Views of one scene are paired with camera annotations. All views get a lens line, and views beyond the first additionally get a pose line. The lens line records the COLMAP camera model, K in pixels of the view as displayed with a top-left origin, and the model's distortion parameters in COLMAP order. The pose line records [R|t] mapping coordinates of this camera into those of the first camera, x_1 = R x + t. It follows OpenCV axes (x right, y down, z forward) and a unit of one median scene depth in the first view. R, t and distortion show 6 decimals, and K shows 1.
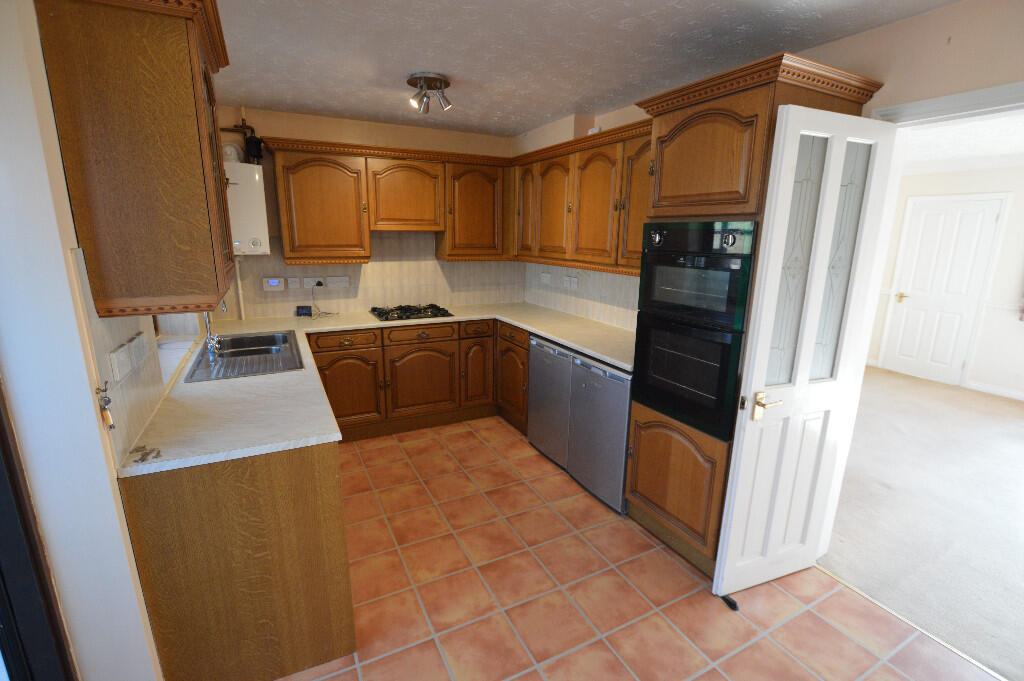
lens RADIAL K [[452.5, 0, 512.0], [0, 452.5, 340.5], [0, 0, 1]] dist [-0.019740, 0.000221]
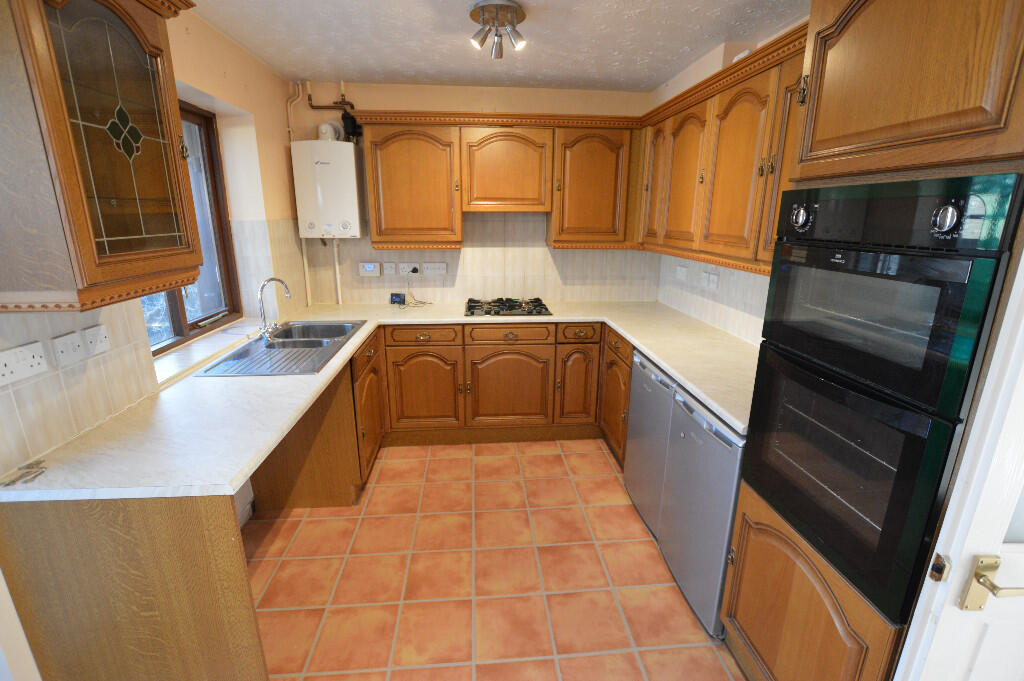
lens RADIAL K [[463.3, 0, 510.1], [0, 463.3, 343.8], [0, 0, 1]] dist [-0.020105, -0.000002]
pose [[0.929066, 0.091762, -0.358351, 0.122062], [-0.079763, 0.995650, 0.048160, -0.040936], [0.361212, -0.016161, 0.932344, 0.199764]]
